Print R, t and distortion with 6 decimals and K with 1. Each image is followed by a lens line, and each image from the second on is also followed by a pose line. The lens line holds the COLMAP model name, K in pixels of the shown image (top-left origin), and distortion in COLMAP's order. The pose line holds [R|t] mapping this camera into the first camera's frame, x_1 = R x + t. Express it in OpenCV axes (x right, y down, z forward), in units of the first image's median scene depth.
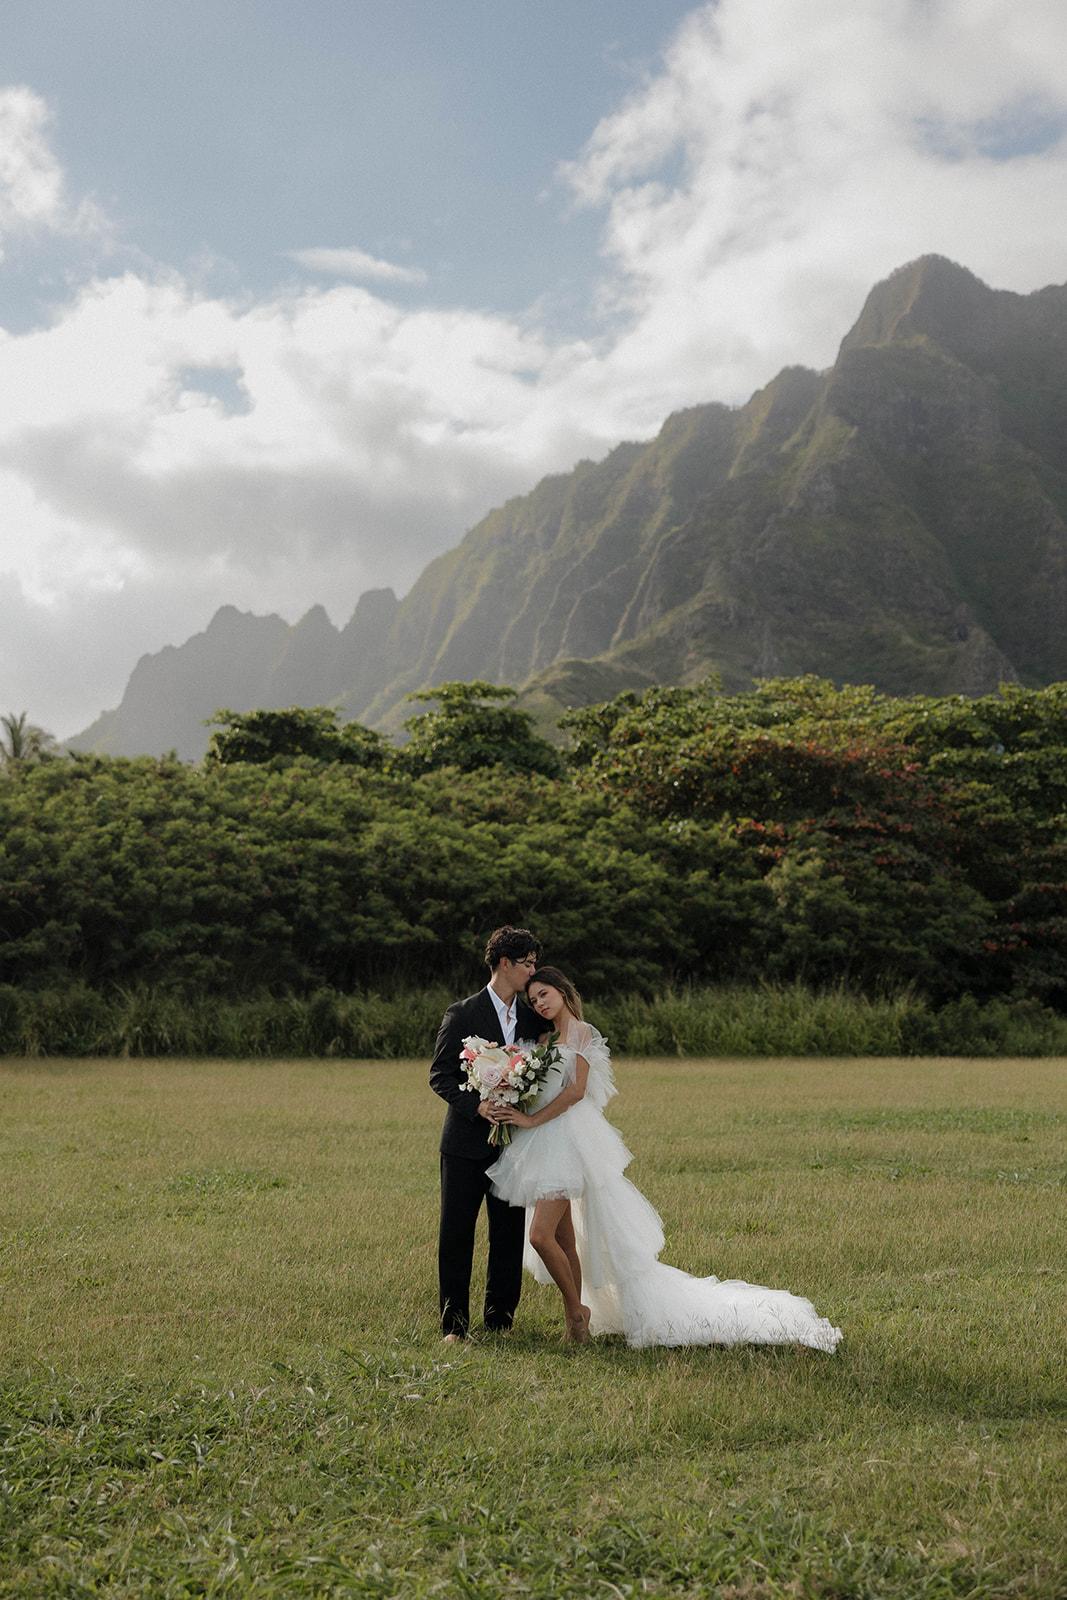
lens RADIAL K [[1854.6, 0, 513.0], [0, 1854.6, 782.2], [0, 0, 1]] dist [0.006453, -0.004094]
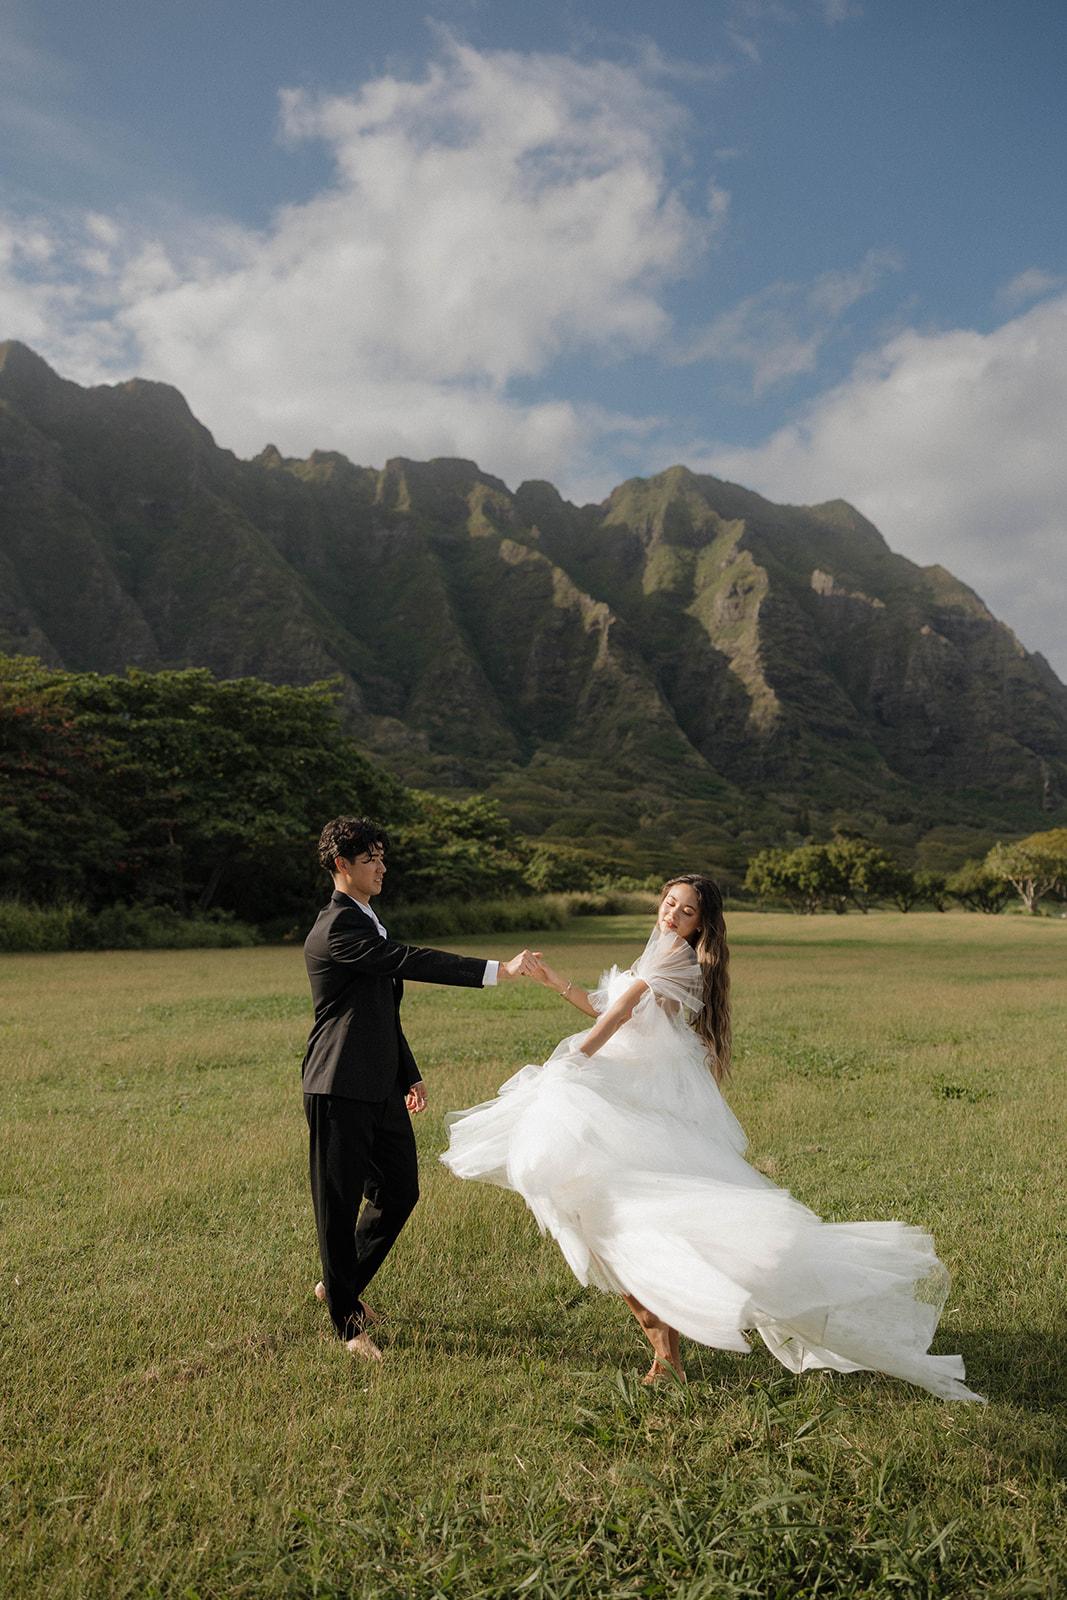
lens RADIAL K [[1328.9, 0, 540.7], [0, 1328.9, 780.8], [0, 0, 1]] dist [-0.001329, 0.005843]
pose [[0.813059, 0.050195, 0.580014, -0.051309], [-0.063867, 0.997953, 0.003164, 0.007267], [-0.578668, -0.039616, 0.814601, 0.067299]]
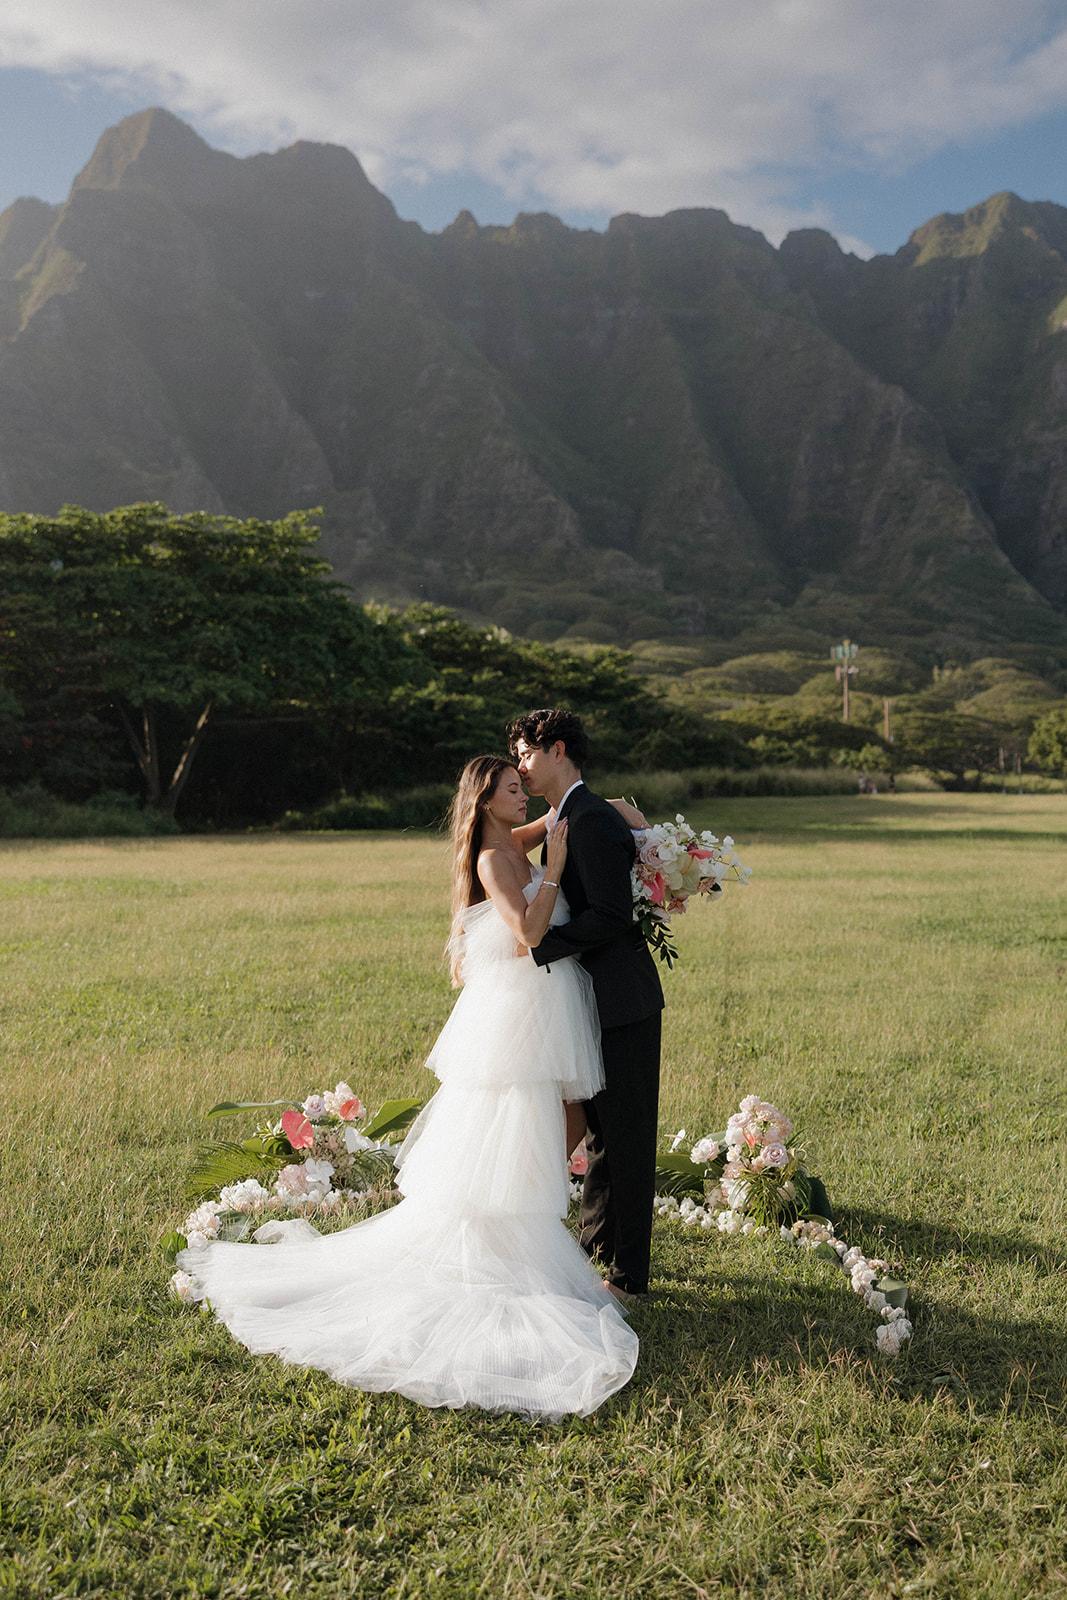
lens RADIAL K [[1671.4, 0, 452.4], [0, 1671.4, 748.6], [0, 0, 1]] dist [0.008079, 0.026003]
pose [[0.922884, -0.001928, 0.385073, 0.110271], [-0.033405, 0.995817, 0.085045, -0.001153], [-0.383626, -0.091350, 0.918959, -0.023349]]
